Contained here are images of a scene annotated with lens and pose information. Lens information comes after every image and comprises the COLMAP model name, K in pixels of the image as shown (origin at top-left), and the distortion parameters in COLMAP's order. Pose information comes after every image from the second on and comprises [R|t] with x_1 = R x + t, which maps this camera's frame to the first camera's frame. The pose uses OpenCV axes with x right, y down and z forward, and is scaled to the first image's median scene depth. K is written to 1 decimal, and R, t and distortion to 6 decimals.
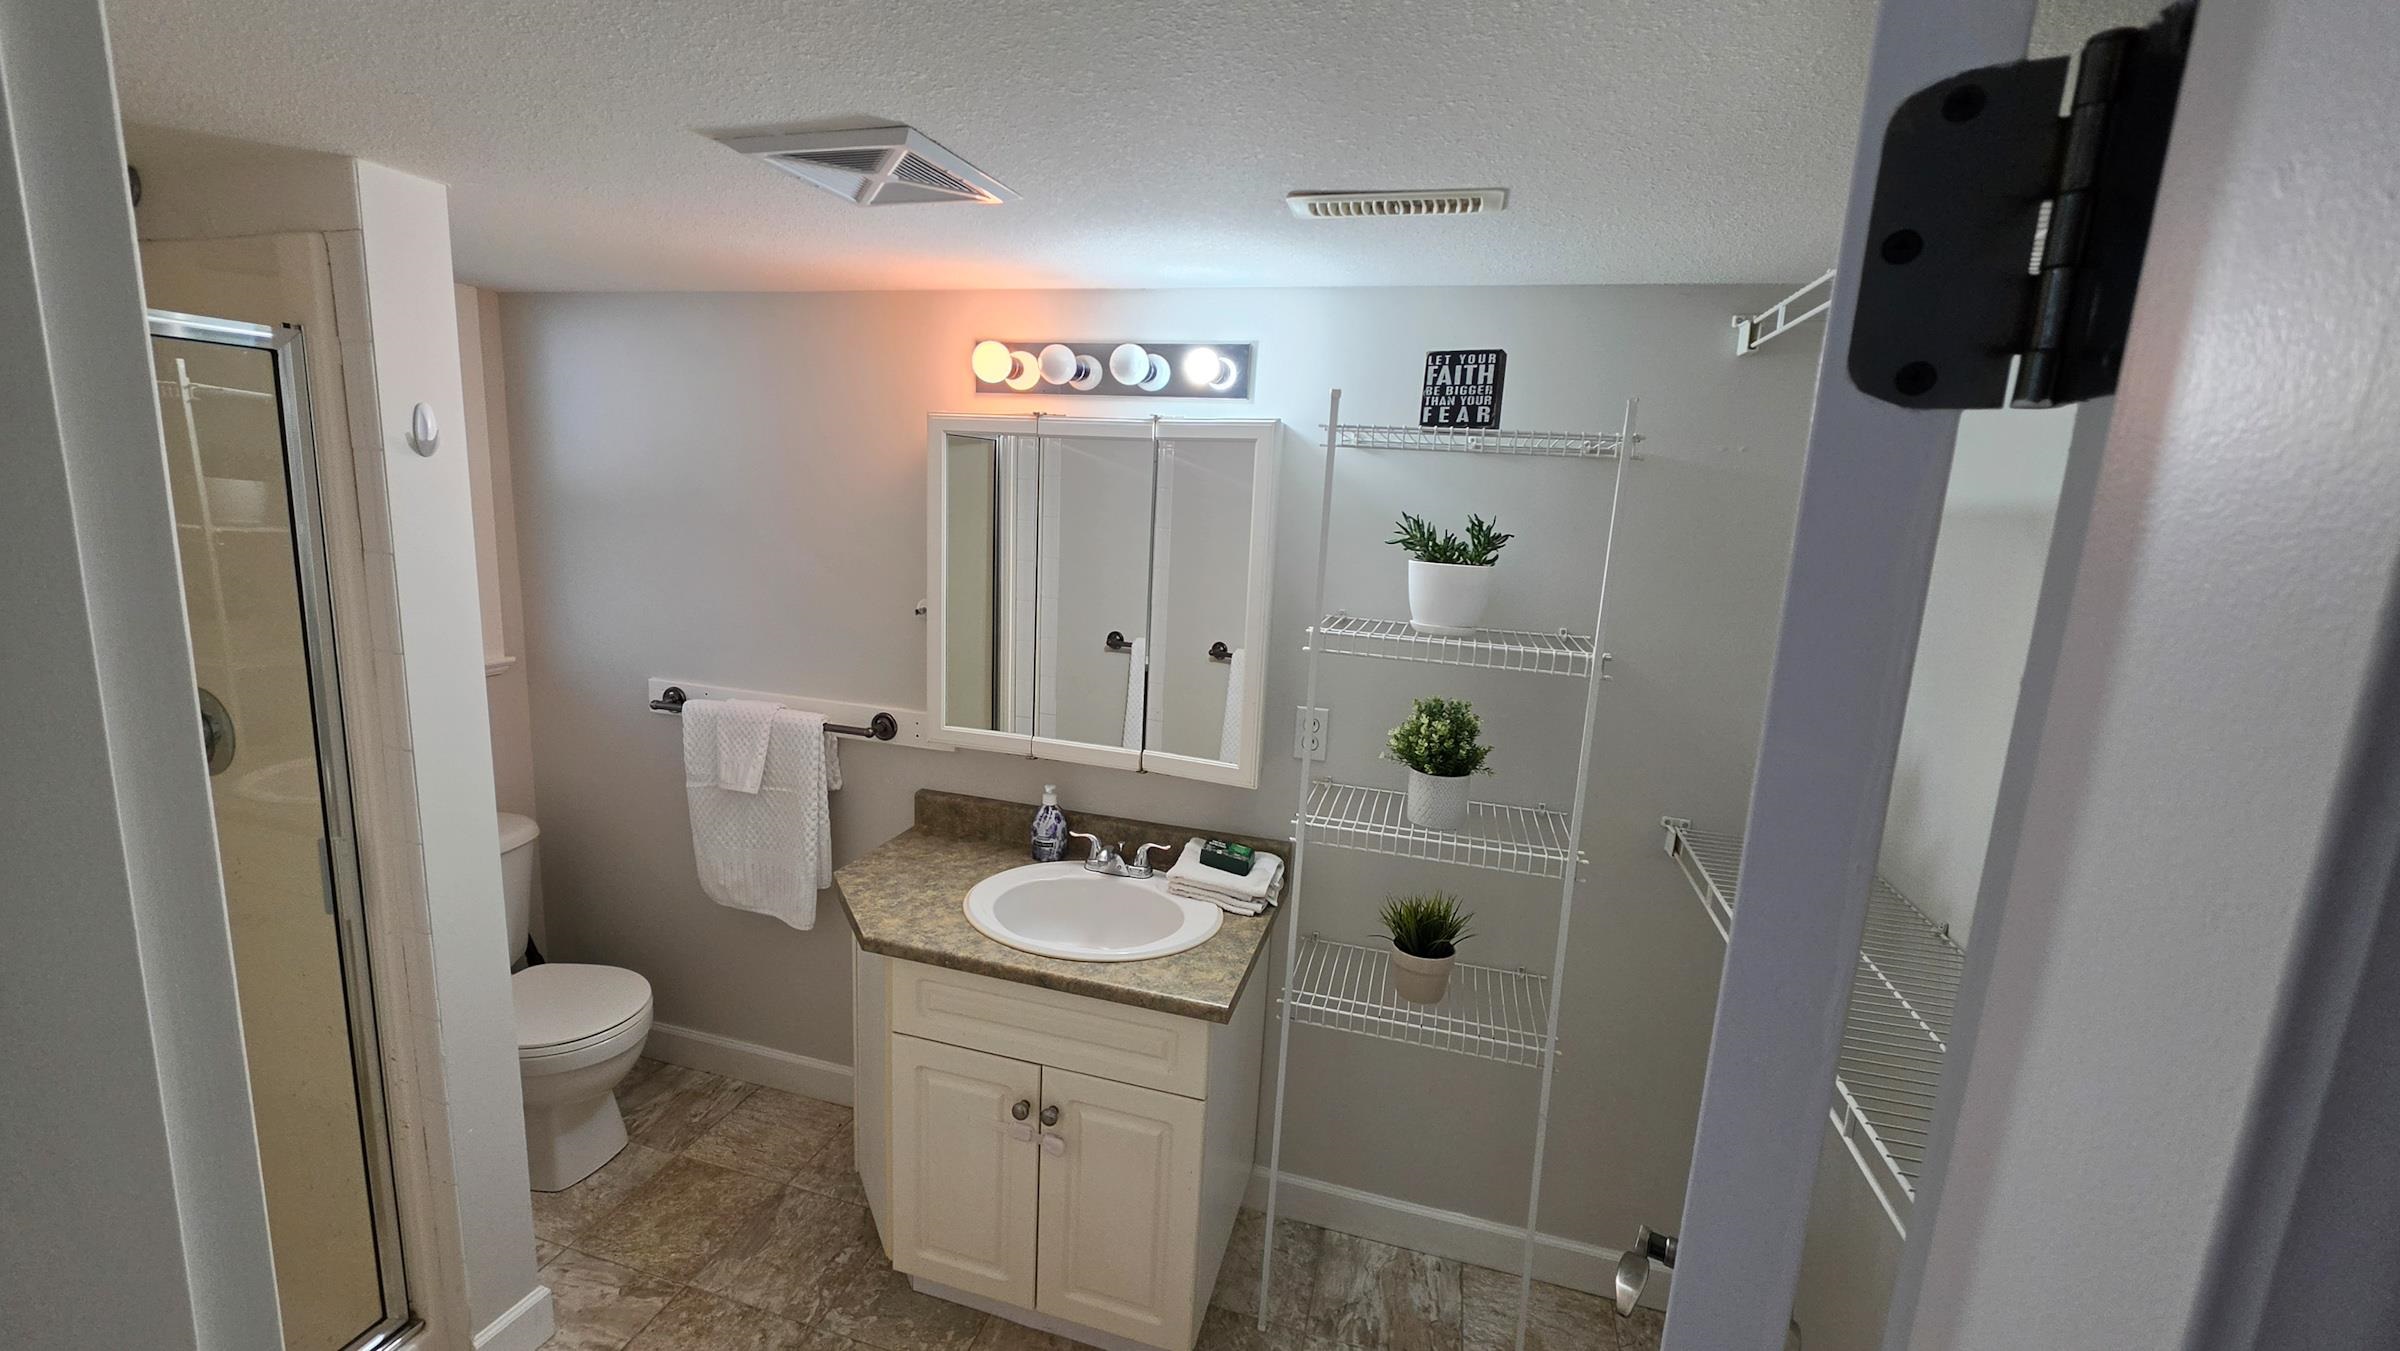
lens RADIAL K [[960.2, 0, 1190.4], [0, 960.2, 680.4], [0, 0, 1]] dist [-0.003097, 0.000015]
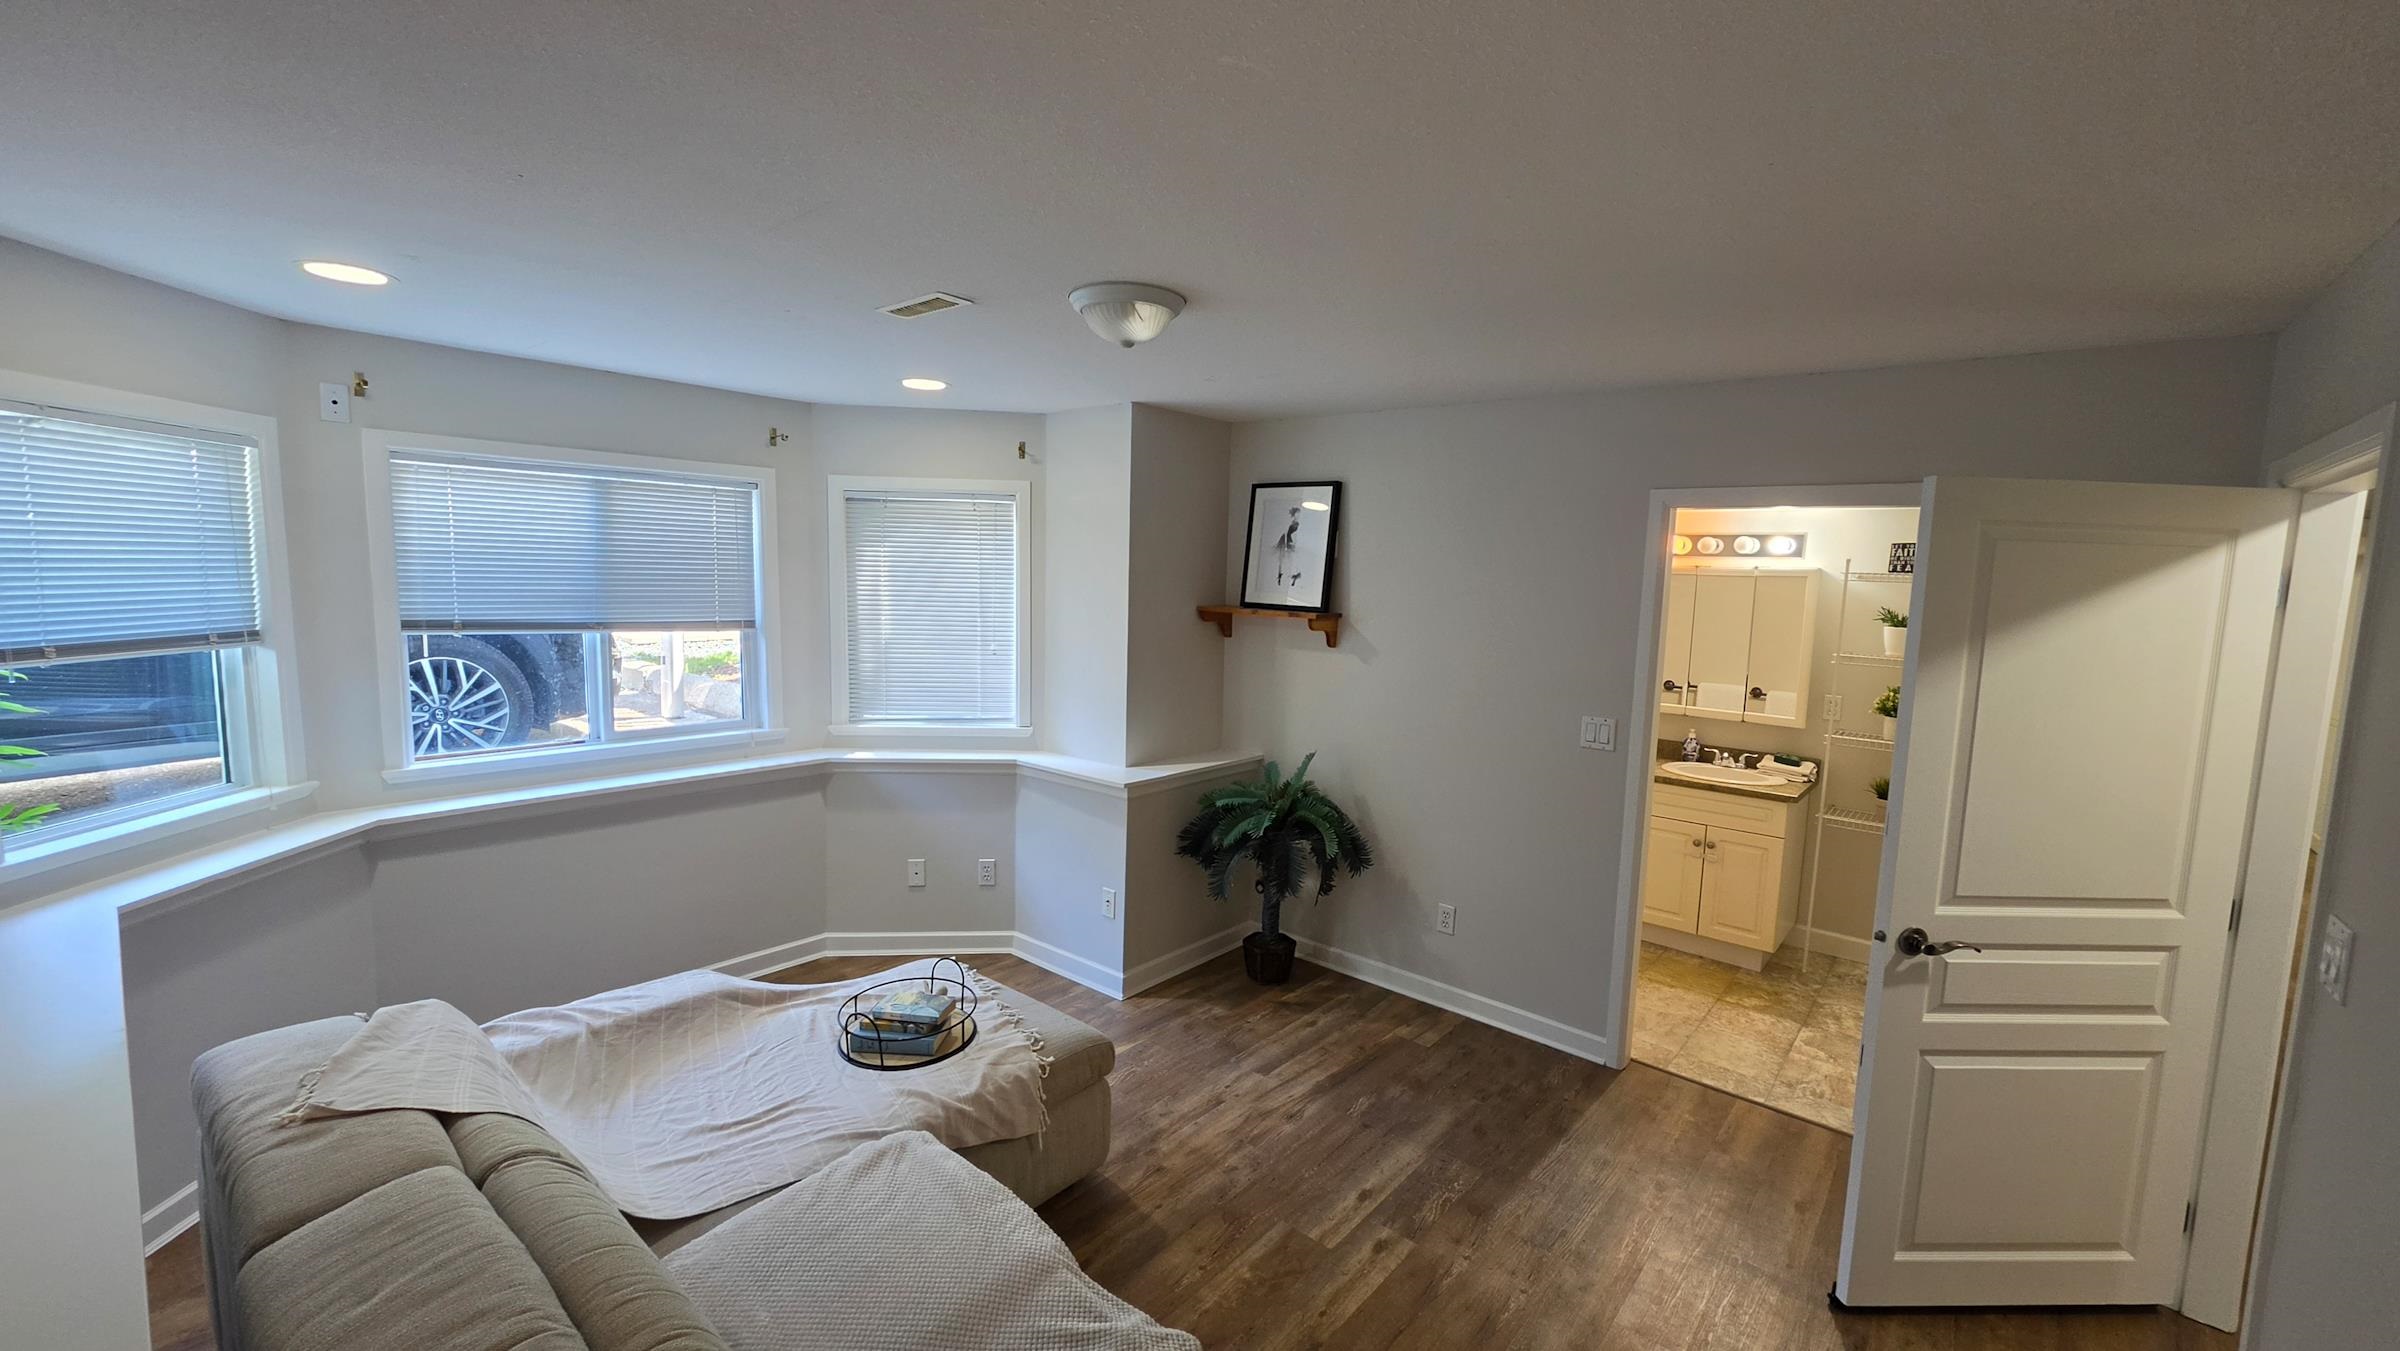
lens RADIAL K [[960.2, 0, 1203.2], [0, 960.2, 681.0], [0, 0, 1]] dist [-0.003097, 0.000015]
pose [[0.904258, 0.021645, -0.426437, -0.253936], [-0.057191, 0.995855, -0.070725, 0.246925], [0.423138, 0.088342, 0.901748, -1.661724]]
